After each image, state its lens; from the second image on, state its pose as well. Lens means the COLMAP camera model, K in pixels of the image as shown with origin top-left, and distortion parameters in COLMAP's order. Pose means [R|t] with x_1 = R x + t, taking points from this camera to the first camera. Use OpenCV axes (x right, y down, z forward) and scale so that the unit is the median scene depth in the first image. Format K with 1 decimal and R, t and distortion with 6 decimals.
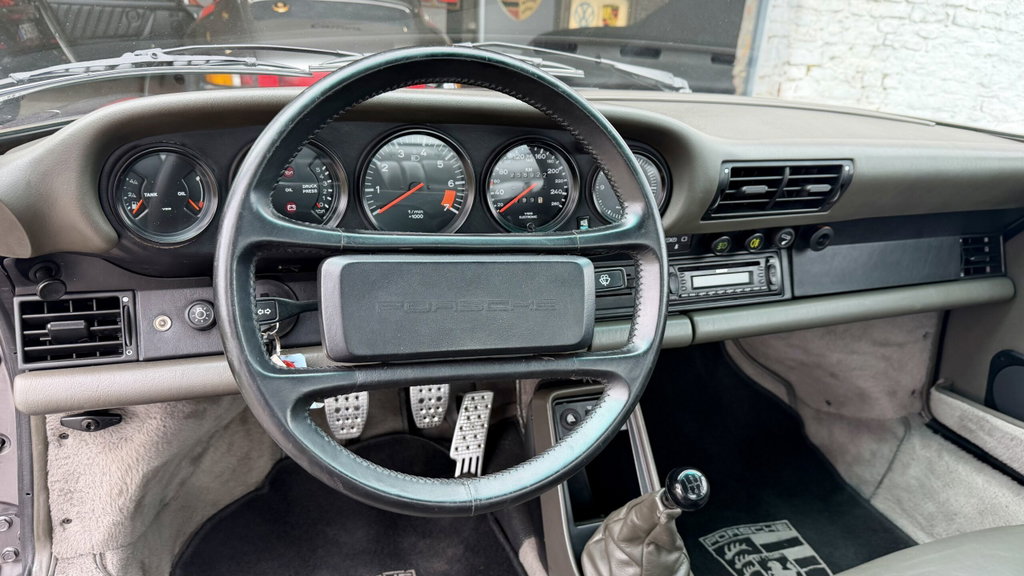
lens RADIAL K [[713.4, 0, 507.7], [0, 713.4, 284.2], [0, 0, 1]] dist [0.059125, -0.083018]
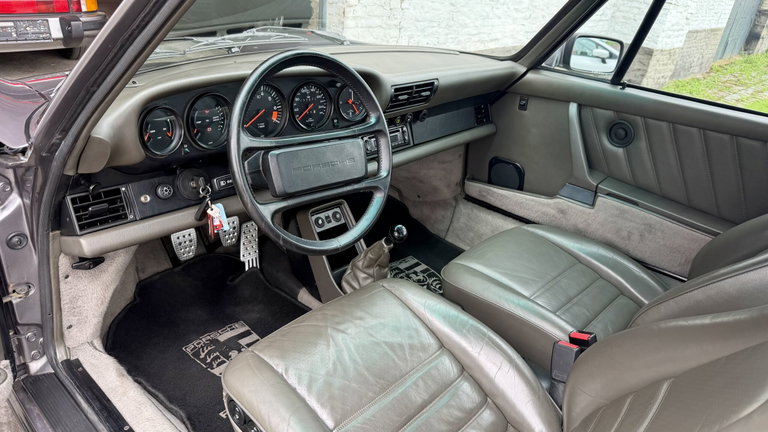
lens RADIAL K [[535.0, 0, 376.2], [0, 535.0, 214.8], [0, 0, 1]] dist [0.059125, -0.083018]
pose [[0.895863, -0.175152, 0.408353, -0.339664], [0.122149, 0.980700, 0.152668, -0.030003], [-0.427212, -0.086890, 0.899967, -0.343677]]
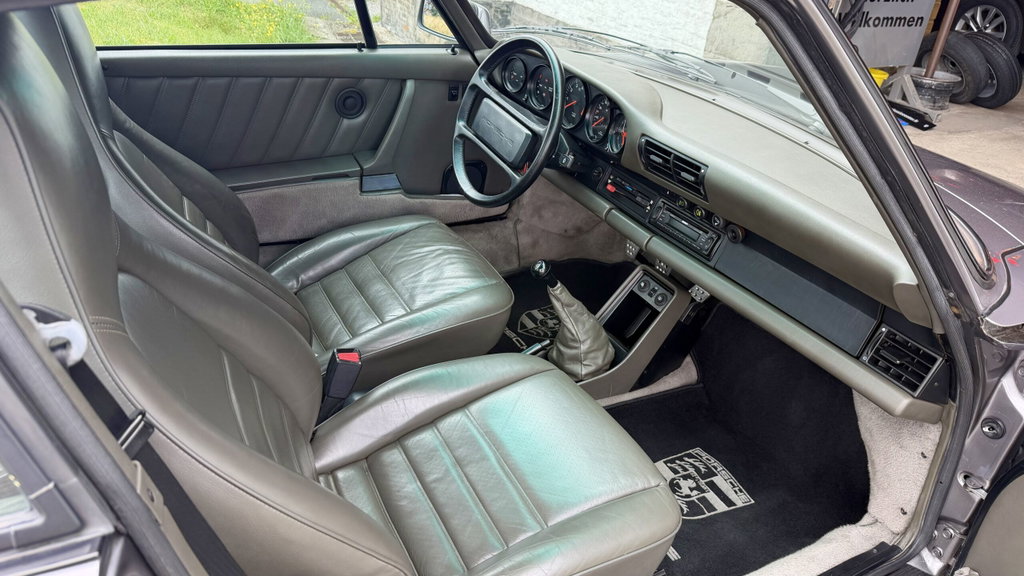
lens RADIAL K [[713.4, 0, 513.4], [0, 713.4, 290.3], [0, 0, 1]] dist [0.059125, -0.083018]
pose [[0.129939, 0.447625, -0.884730, 1.394144], [-0.404262, 0.838679, 0.364952, -0.256320], [0.905366, 0.310241, 0.289935, 0.243618]]
